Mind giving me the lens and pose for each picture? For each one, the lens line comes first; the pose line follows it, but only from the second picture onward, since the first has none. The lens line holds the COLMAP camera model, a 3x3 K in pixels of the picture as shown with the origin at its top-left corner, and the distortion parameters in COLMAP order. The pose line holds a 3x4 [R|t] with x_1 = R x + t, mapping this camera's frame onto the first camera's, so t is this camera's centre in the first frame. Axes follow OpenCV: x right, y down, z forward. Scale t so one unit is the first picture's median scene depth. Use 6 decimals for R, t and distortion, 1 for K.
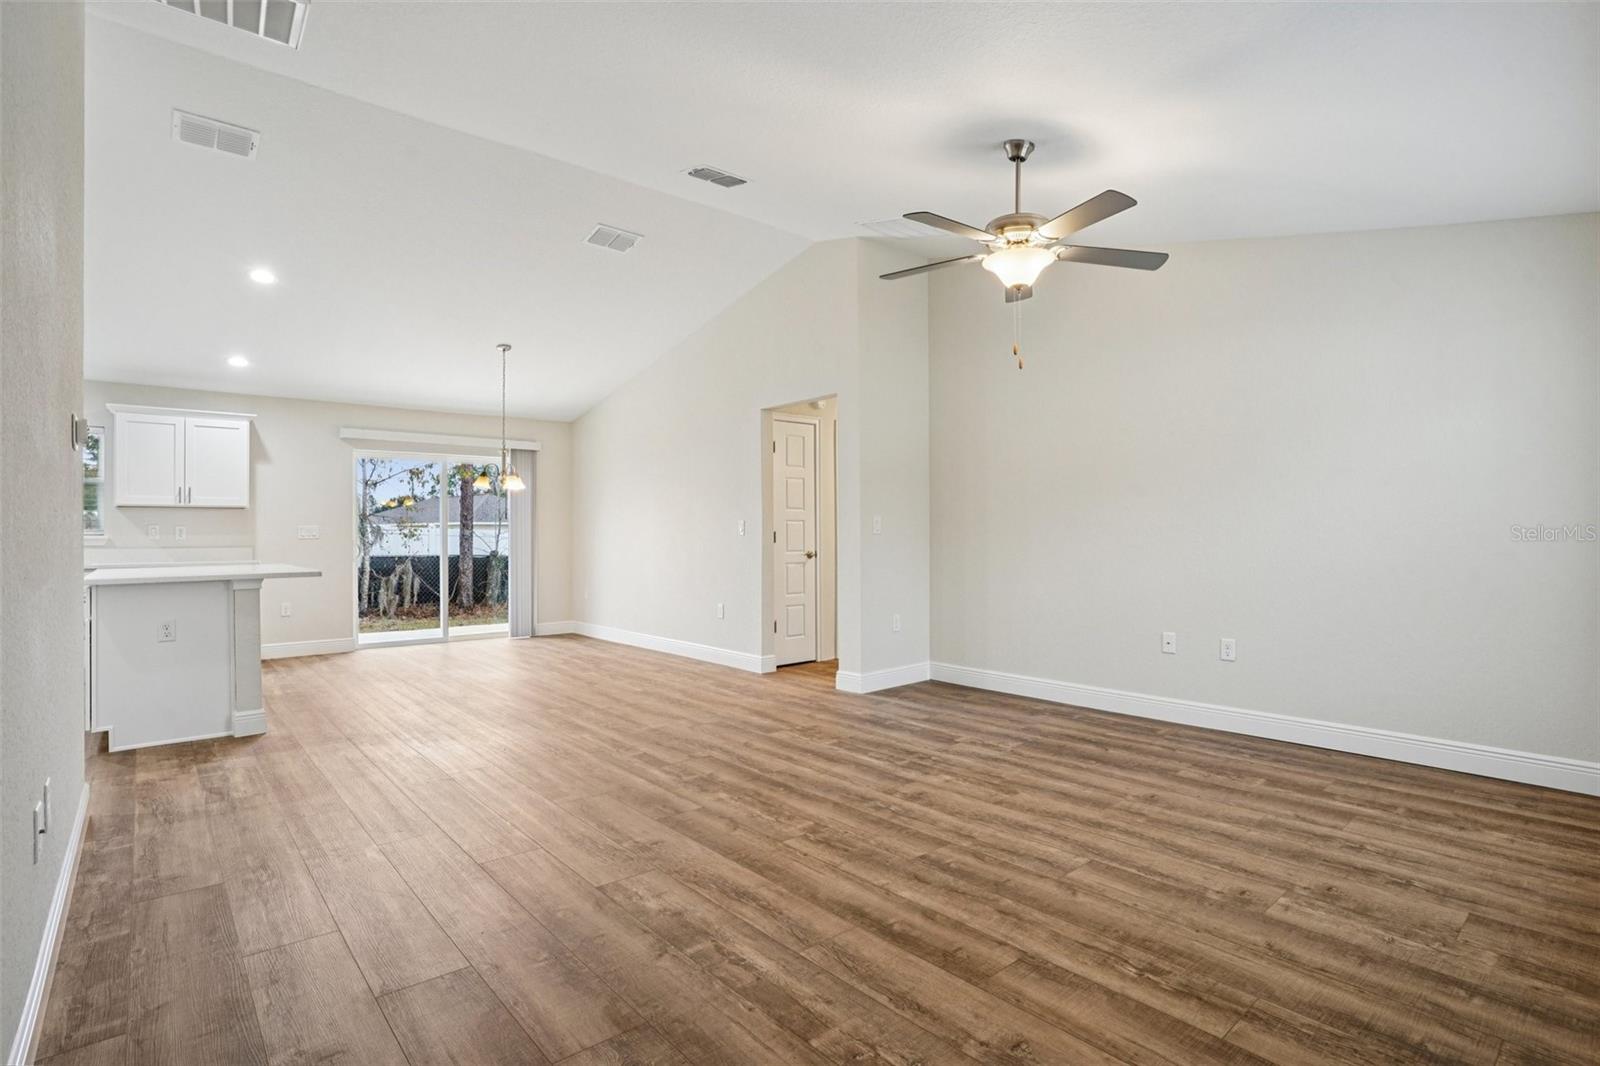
lens RADIAL K [[788.6, 0, 806.0], [0, 788.6, 525.0], [0, 0, 1]] dist [-0.048607, 0.001005]
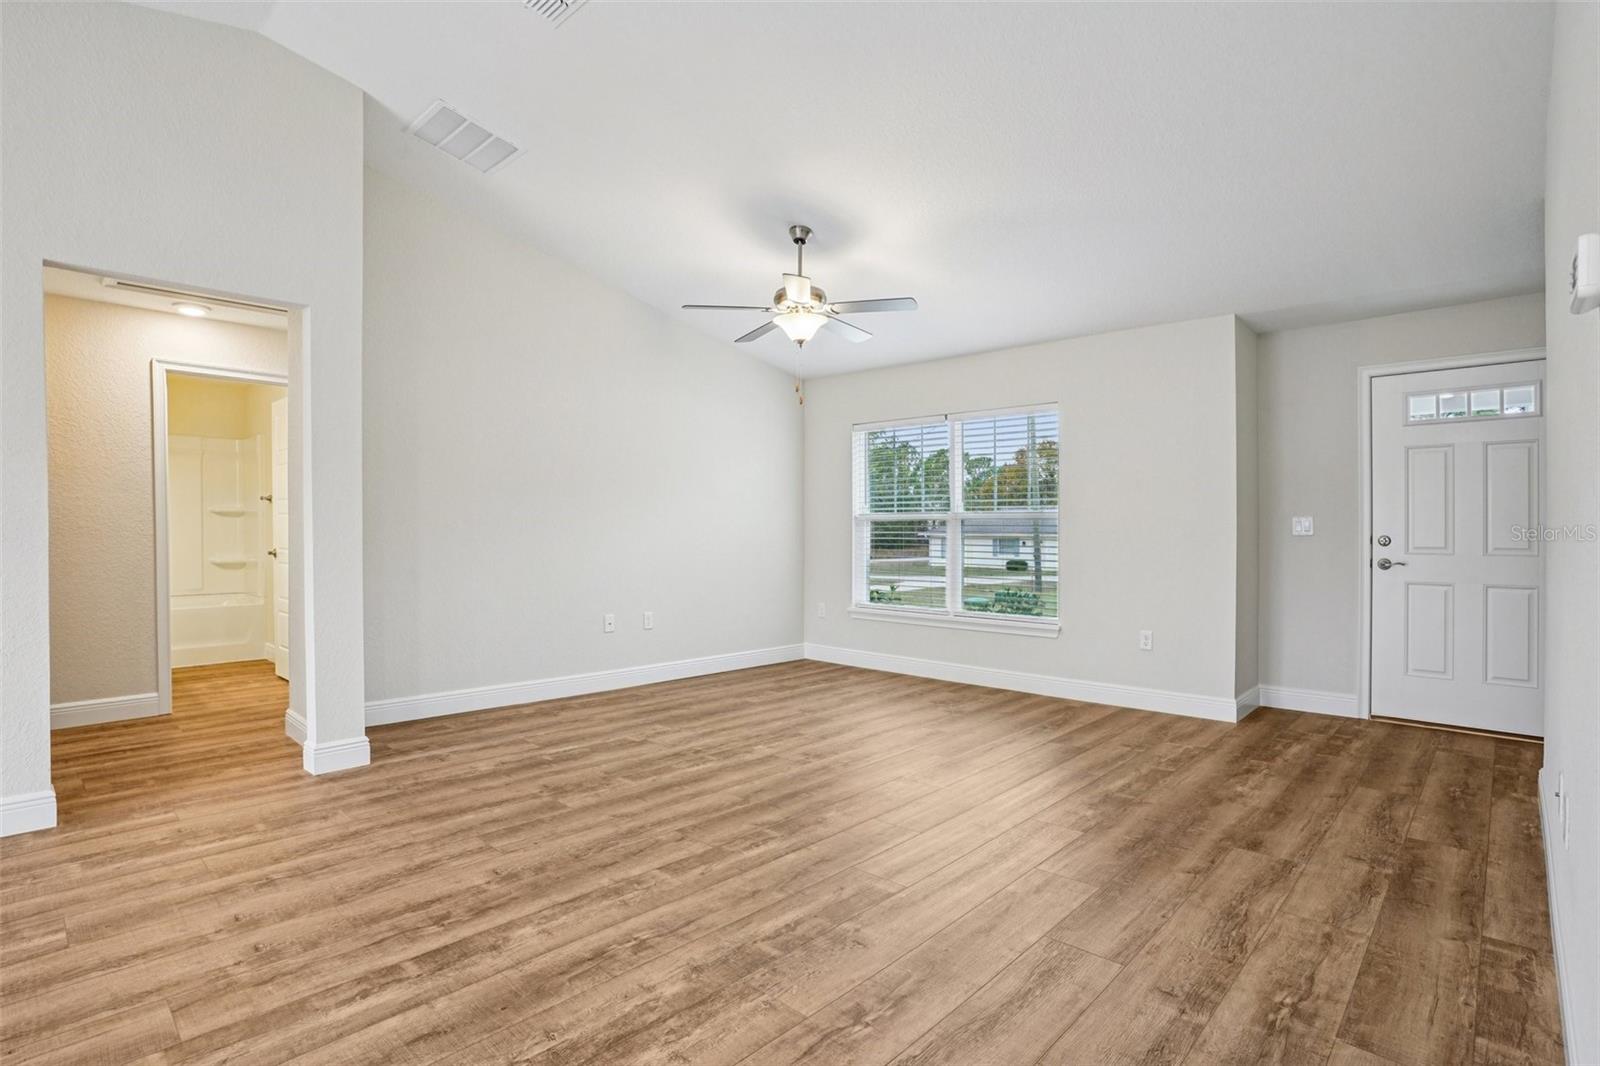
lens RADIAL K [[790.2, 0, 795.8], [0, 790.2, 536.1], [0, 0, 1]] dist [-0.079760, 0.036838]
pose [[-0.094065, -0.003504, 0.995560, -0.788197], [-0.015043, 0.999885, 0.002098, 0.012214], [-0.995452, -0.014779, -0.094107, 0.876798]]
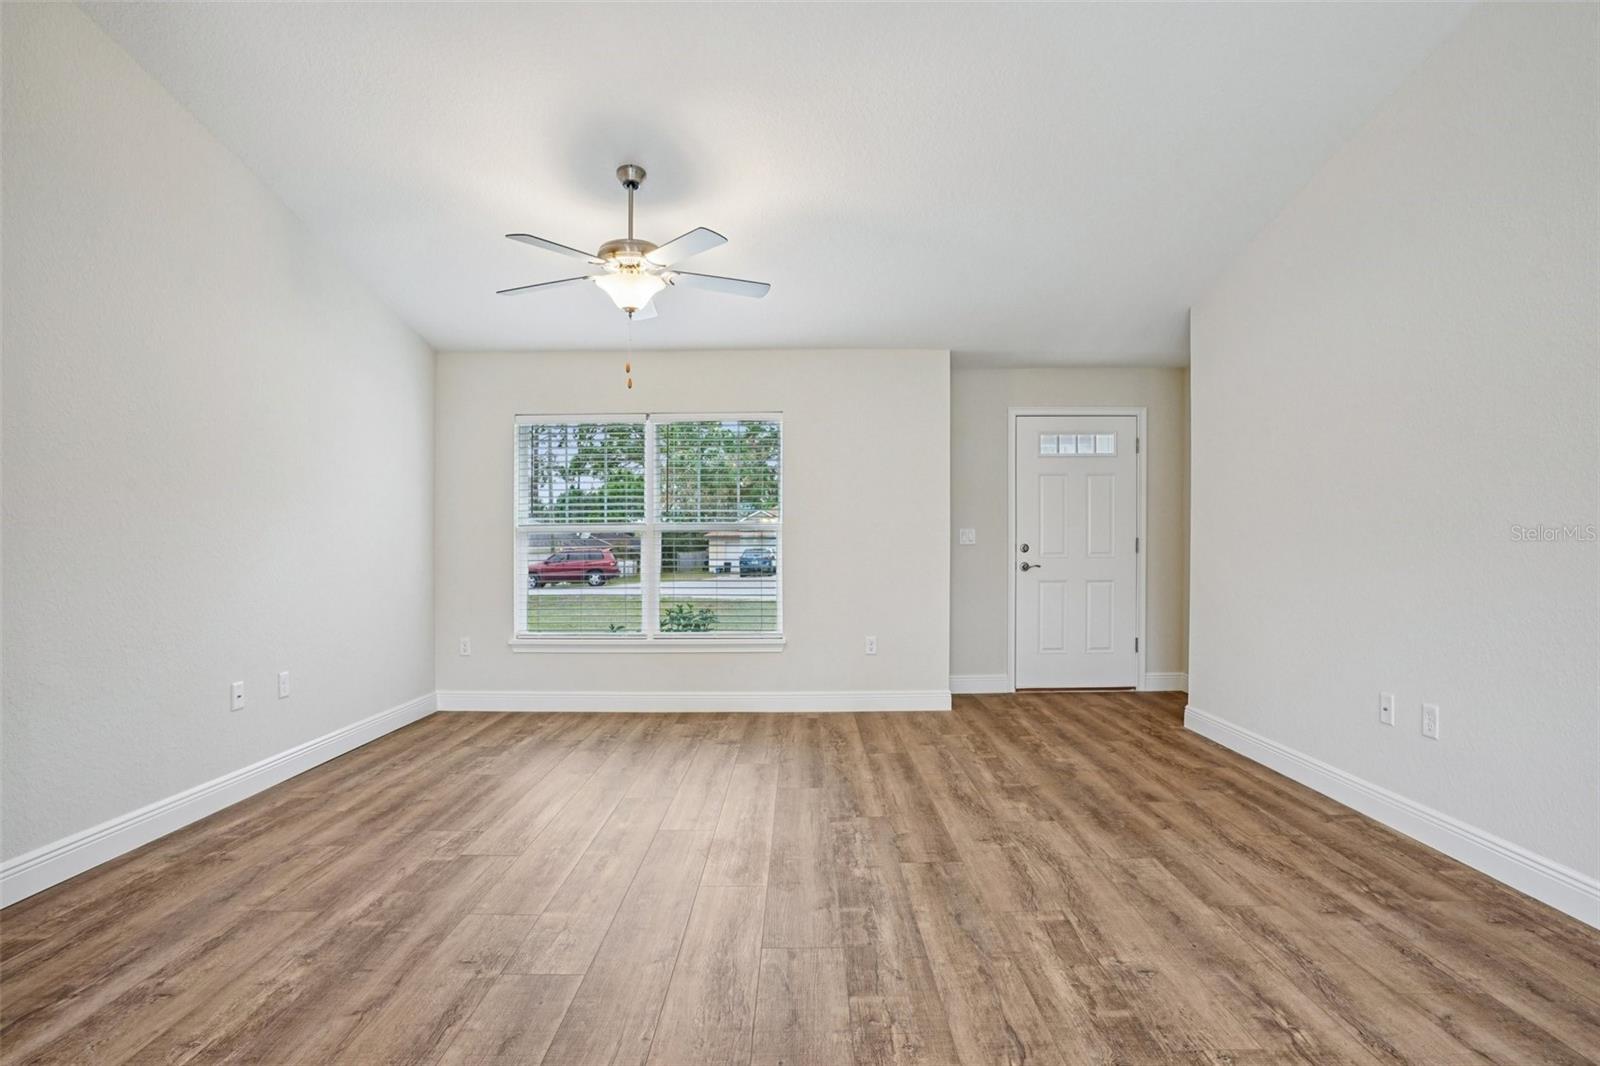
lens RADIAL K [[836.9, 0, 804.0], [0, 836.9, 540.4], [0, 0, 1]] dist [-0.073406, 0.043312]
pose [[-0.753926, 0.007669, 0.656914, -0.482096], [0.000208, 0.999935, -0.011435, 0.011701], [-0.656959, -0.008484, -0.753879, 1.298401]]
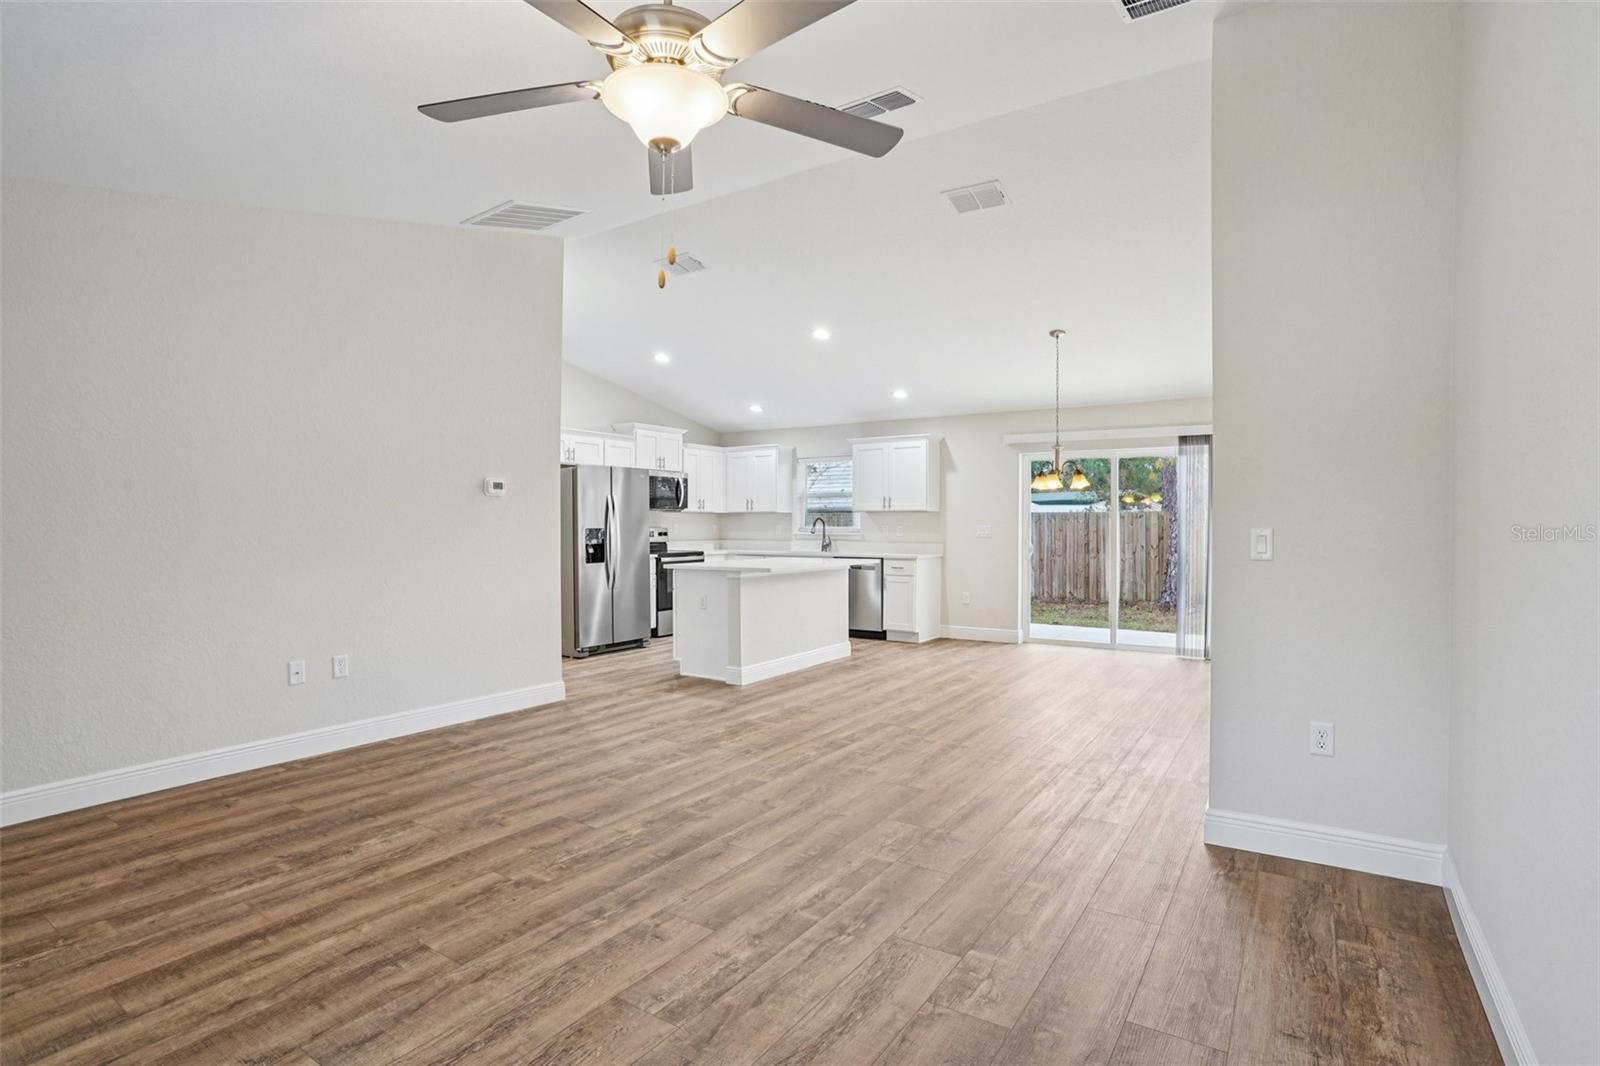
lens RADIAL K [[790.2, 0, 795.8], [0, 790.2, 536.1], [0, 0, 1]] dist [-0.079760, 0.036838]
pose [[0.257591, 0.020525, -0.966036, 0.648123], [0.010449, 0.999657, 0.024025, -0.022499], [0.966198, -0.016283, 0.257288, 0.735045]]
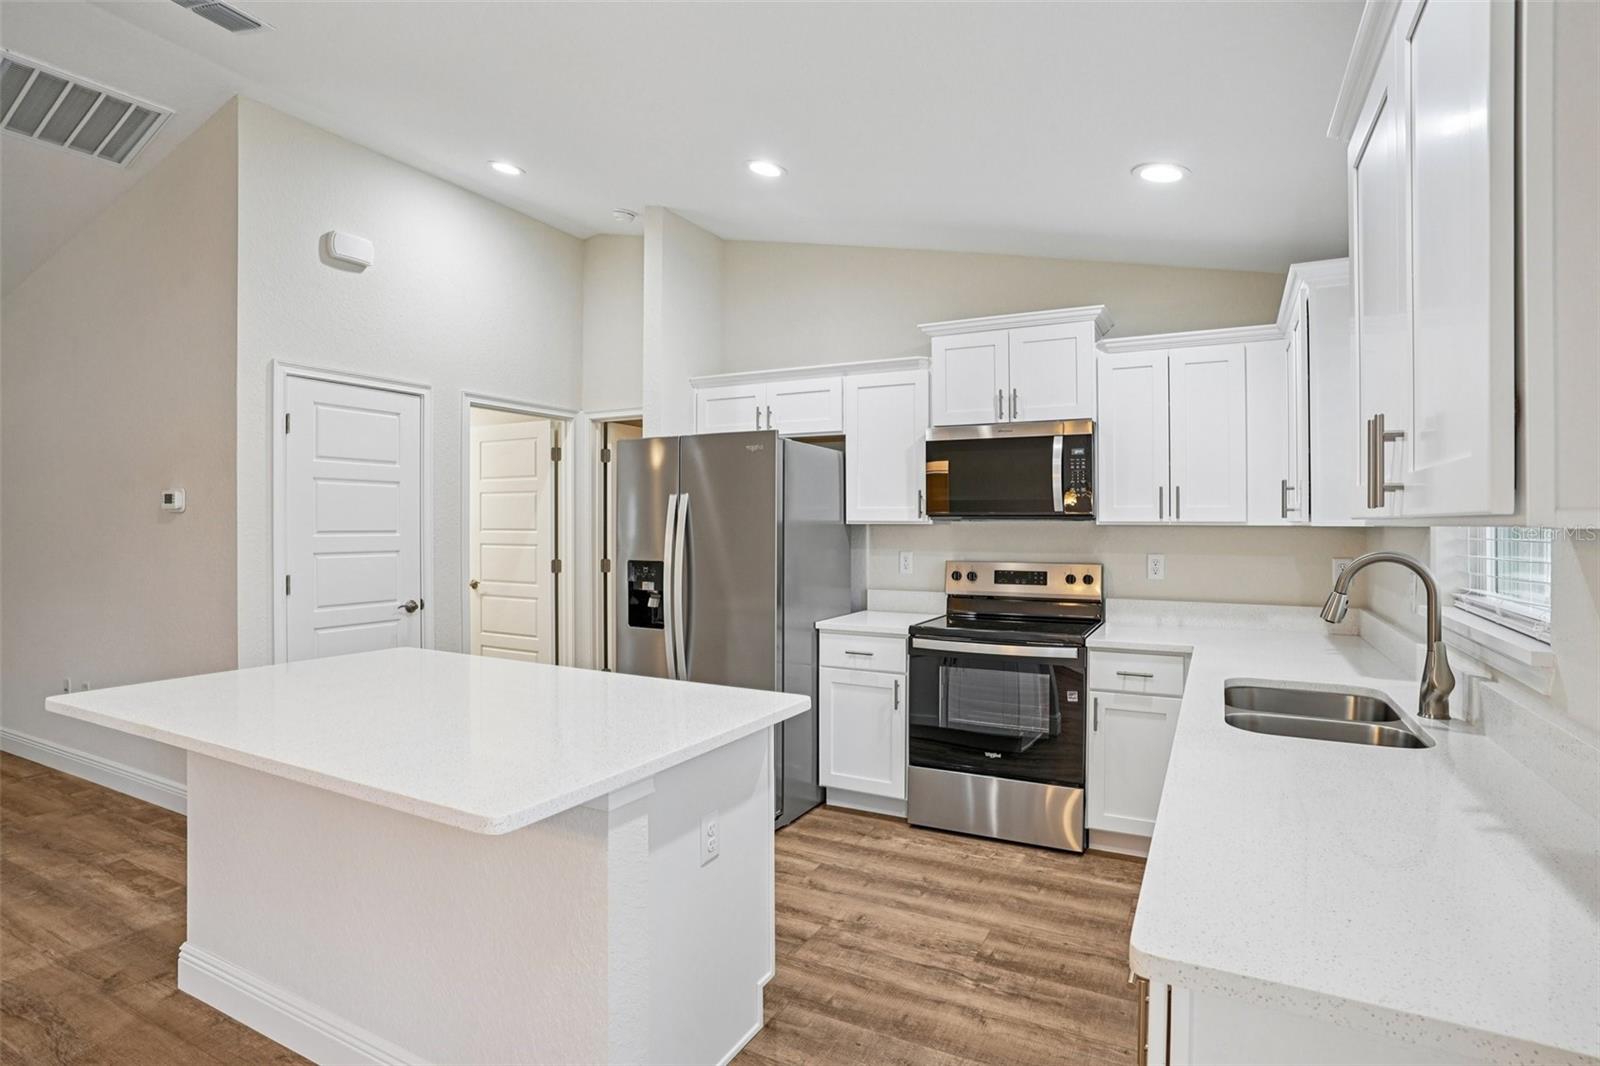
lens RADIAL K [[806.3, 0, 800.0], [0, 806.3, 533.0], [0, 0, 1]] dist [-0.069772, 0.031711]
pose [[-0.933422, 0.006979, -0.358713, -0.907243], [0.007299, 0.999973, 0.000460, -0.033347], [0.358706, -0.002189, -0.933448, 1.634186]]
